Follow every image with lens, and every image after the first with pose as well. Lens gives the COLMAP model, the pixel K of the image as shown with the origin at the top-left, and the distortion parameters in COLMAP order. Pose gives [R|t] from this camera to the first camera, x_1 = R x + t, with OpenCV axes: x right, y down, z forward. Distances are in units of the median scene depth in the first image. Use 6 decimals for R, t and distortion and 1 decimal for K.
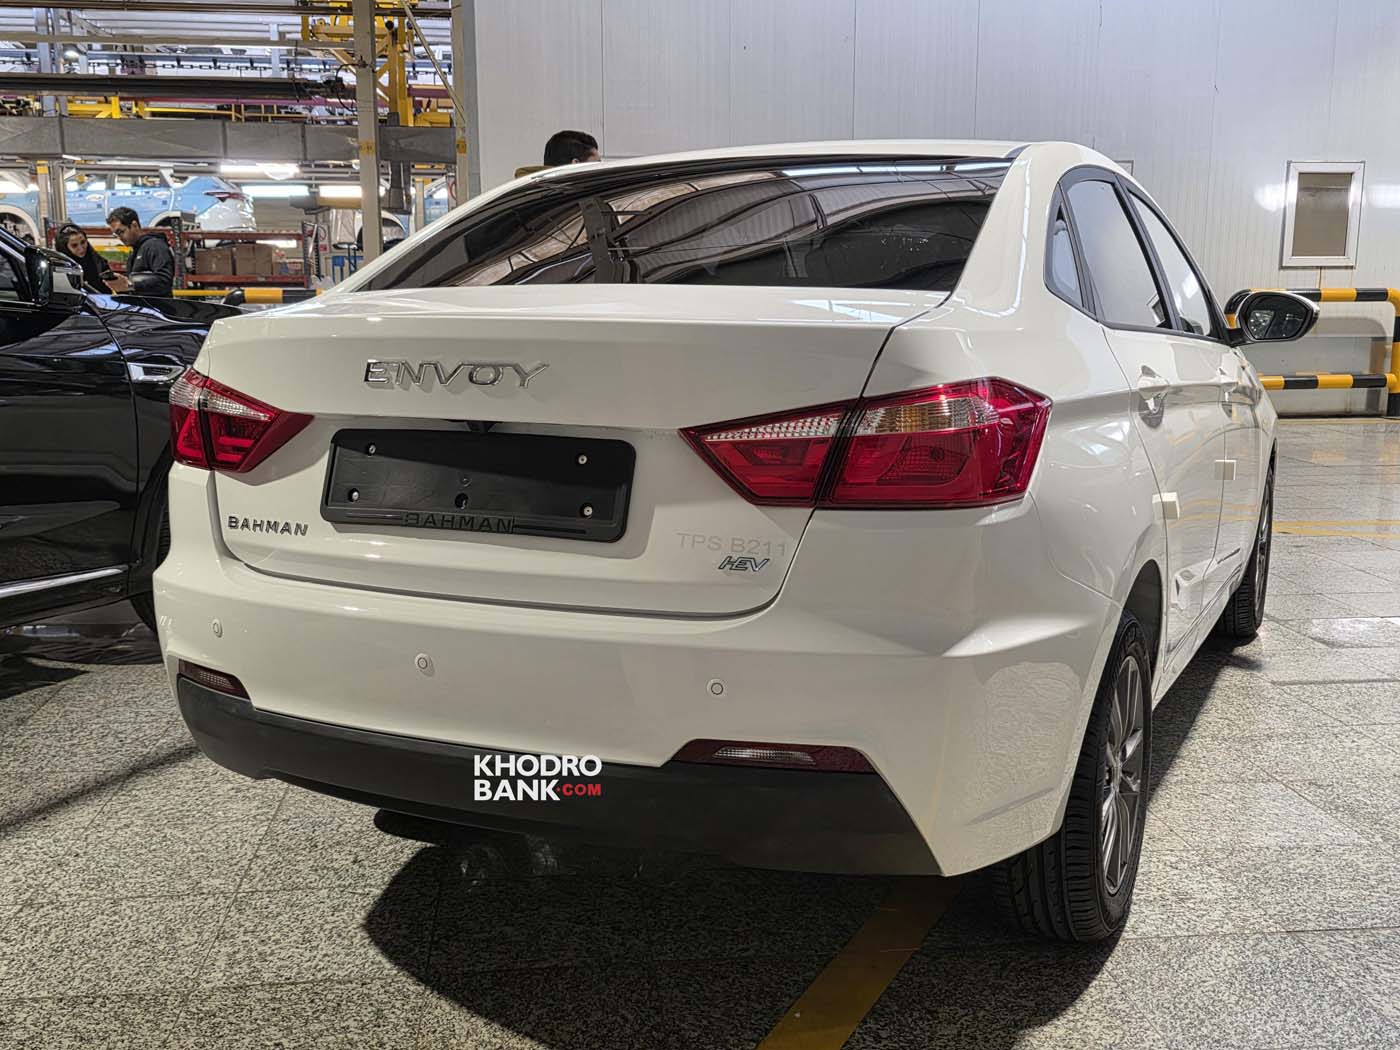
lens RADIAL K [[1449.4, 0, 706.4], [0, 1449.4, 525.4], [0, 0, 1]] dist [0.053685, 0.000000]
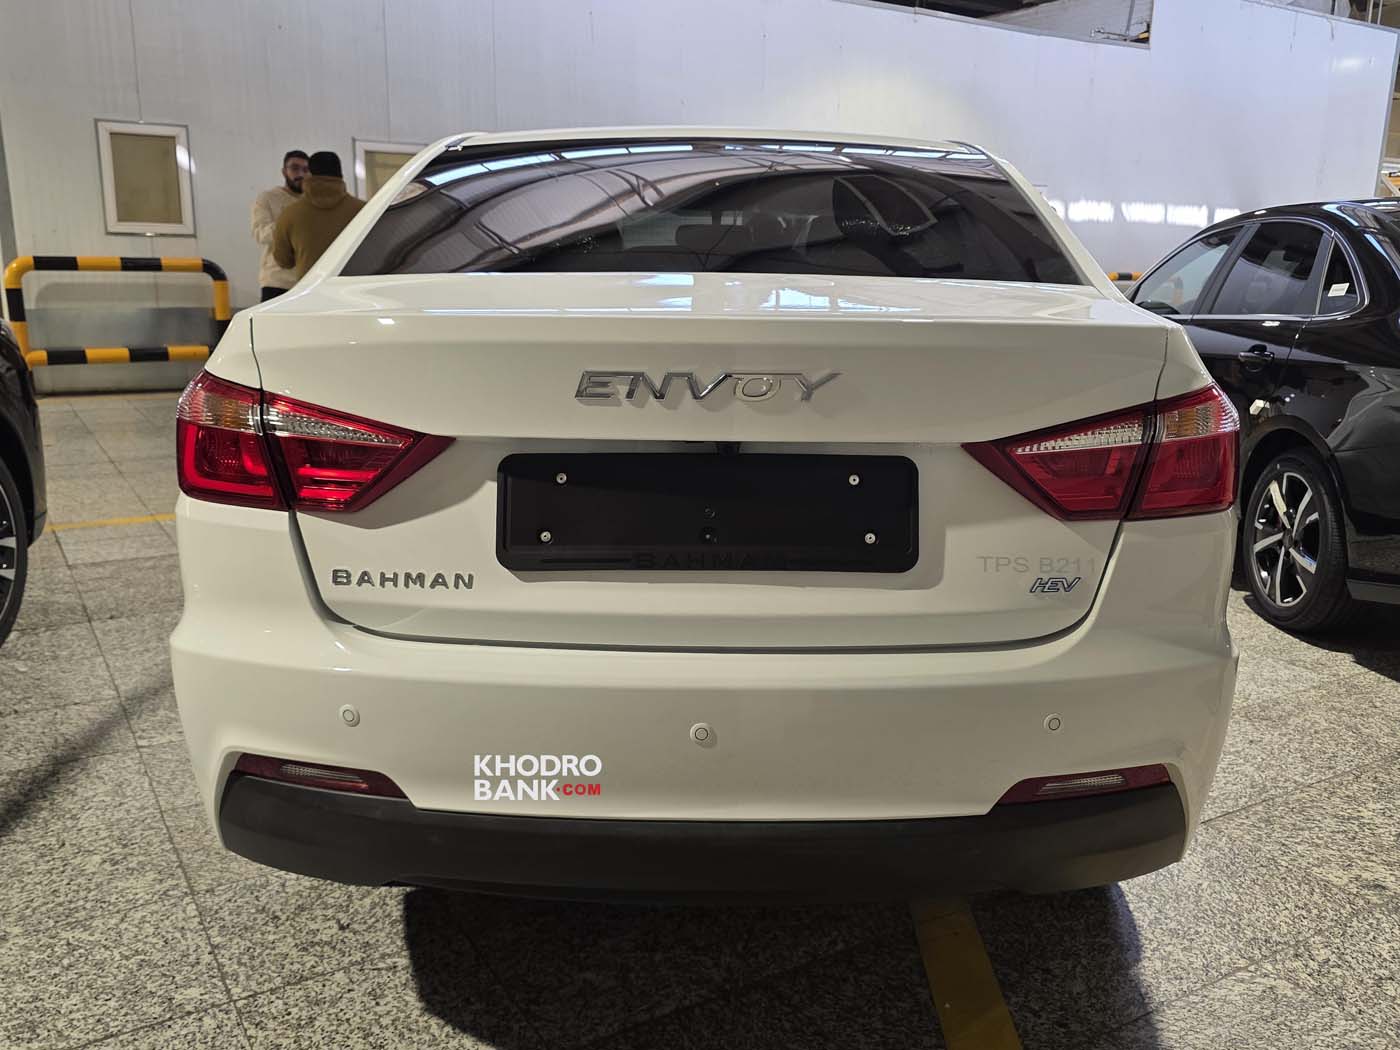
lens RADIAL K [[1178.1, 0, 692.9], [0, 1178.1, 520.4], [0, 0, 1]] dist [0.041680, -0.026542]
pose [[0.904865, -0.077124, 0.418655, -0.436290], [0.053419, 0.996249, 0.068069, -0.068828], [-0.422334, -0.039229, 0.905591, 0.357707]]
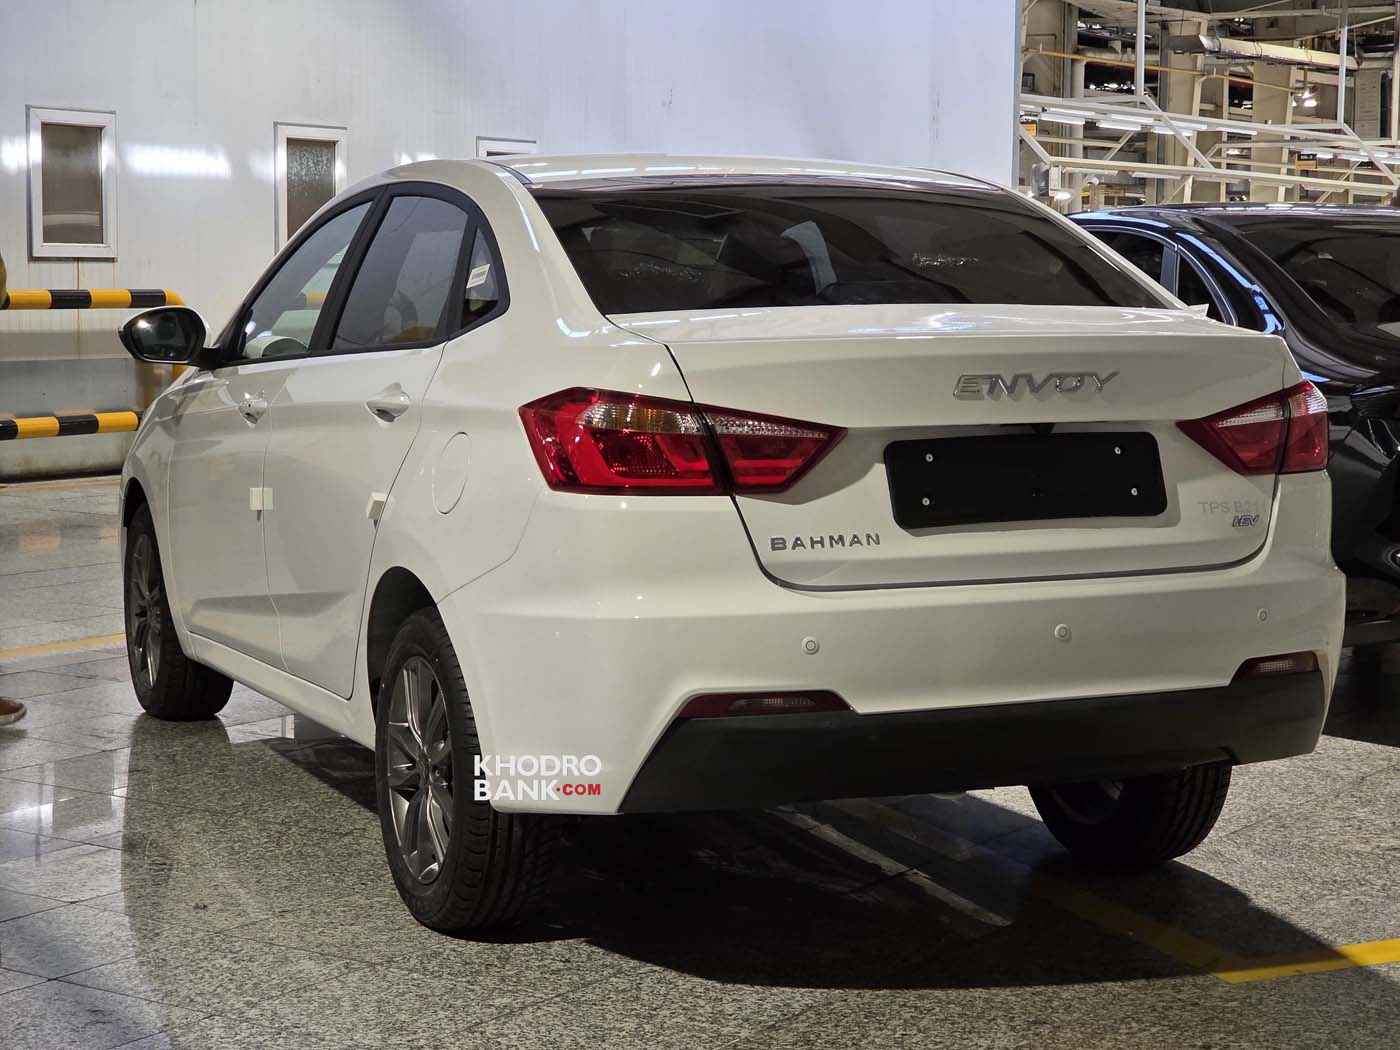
lens RADIAL K [[2680.8, 0, 700.3], [0, 2680.8, 527.4], [0, 0, 1]] dist [0.039919, 0.000000]
pose [[0.649370, -0.068705, 0.757362, -1.831163], [0.120189, 0.992666, -0.013000, 0.004481], [-0.750915, 0.099468, 0.652865, -0.170916]]
